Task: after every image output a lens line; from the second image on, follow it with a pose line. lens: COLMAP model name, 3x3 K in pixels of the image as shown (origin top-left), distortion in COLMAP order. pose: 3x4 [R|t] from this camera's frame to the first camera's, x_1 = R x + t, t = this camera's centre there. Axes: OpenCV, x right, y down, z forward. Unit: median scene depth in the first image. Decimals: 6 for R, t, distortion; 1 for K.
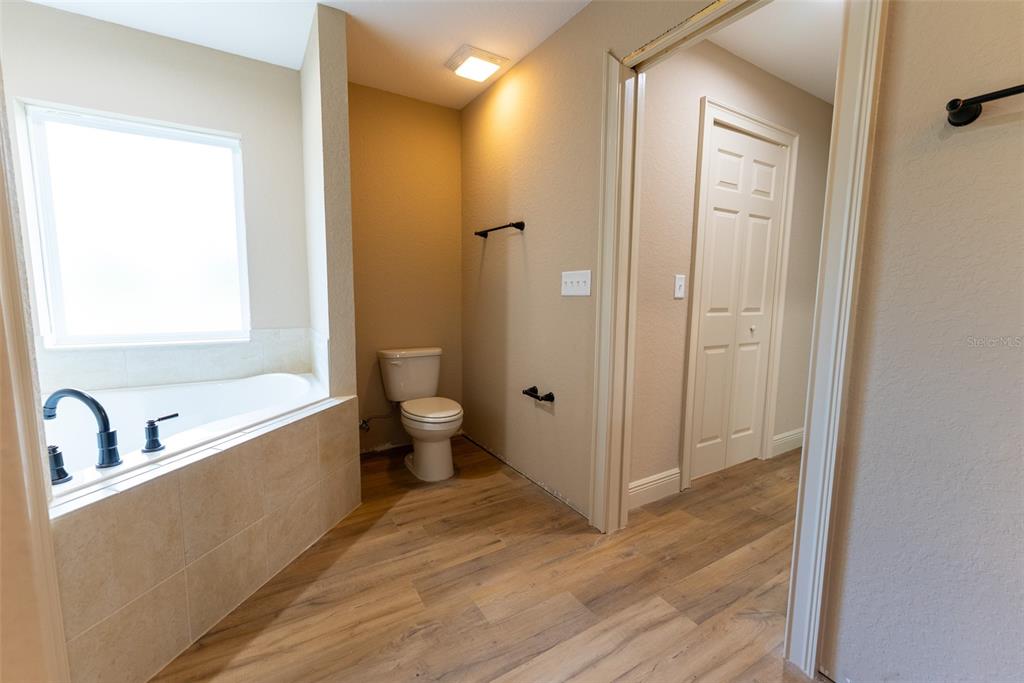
lens RADIAL K [[423.1, 0, 512.0], [0, 423.1, 341.5], [0, 0, 1]] dist [0.001230, 0.000163]
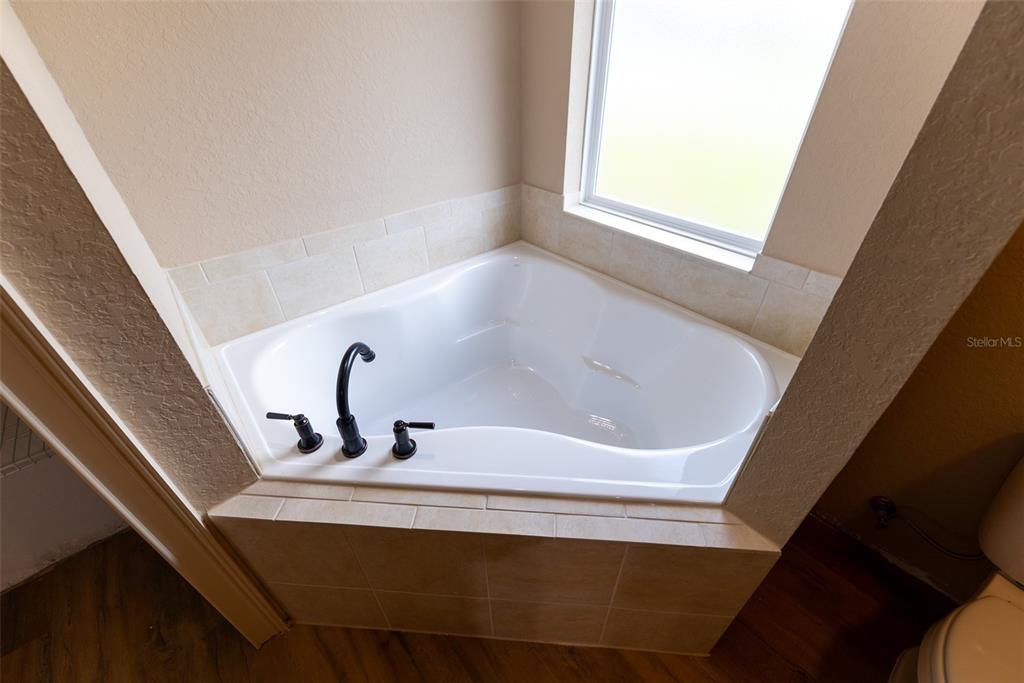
lens RADIAL K [[414.8, 0, 513.1], [0, 414.8, 346.1], [0, 0, 1]] dist [-0.001691, -0.000354]
pose [[0.167288, 0.567316, -0.806330, -0.212833], [-0.109025, 0.823484, 0.556766, -0.230753], [0.979861, -0.005230, 0.199610, 0.711147]]
